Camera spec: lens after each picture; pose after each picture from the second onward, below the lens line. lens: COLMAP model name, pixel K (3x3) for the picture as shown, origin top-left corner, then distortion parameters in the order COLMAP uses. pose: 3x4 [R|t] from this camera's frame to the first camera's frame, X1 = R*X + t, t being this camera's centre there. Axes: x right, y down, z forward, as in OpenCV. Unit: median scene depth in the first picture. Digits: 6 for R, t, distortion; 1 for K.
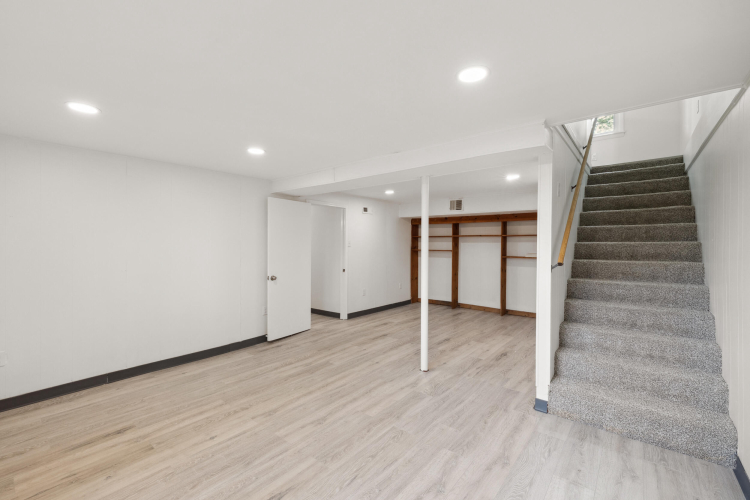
lens RADIAL K [[318.6, 0, 376.0], [0, 318.6, 247.0], [0, 0, 1]] dist [-0.000922, -0.000100]
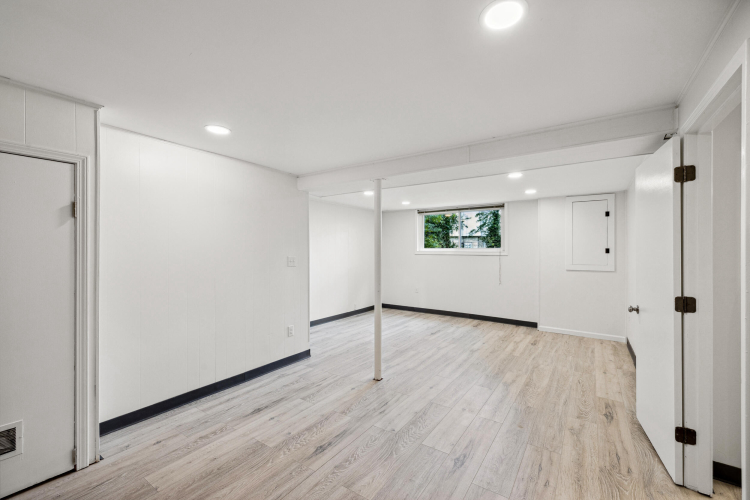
lens RADIAL K [[318.6, 0, 376.0], [0, 318.6, 247.0], [0, 0, 1]] dist [-0.000922, -0.000100]
pose [[-0.996116, -0.005458, -0.087884, 0.263238], [-0.005199, 0.999981, -0.003180, -0.014718], [0.087900, -0.002711, -0.996126, 2.116330]]
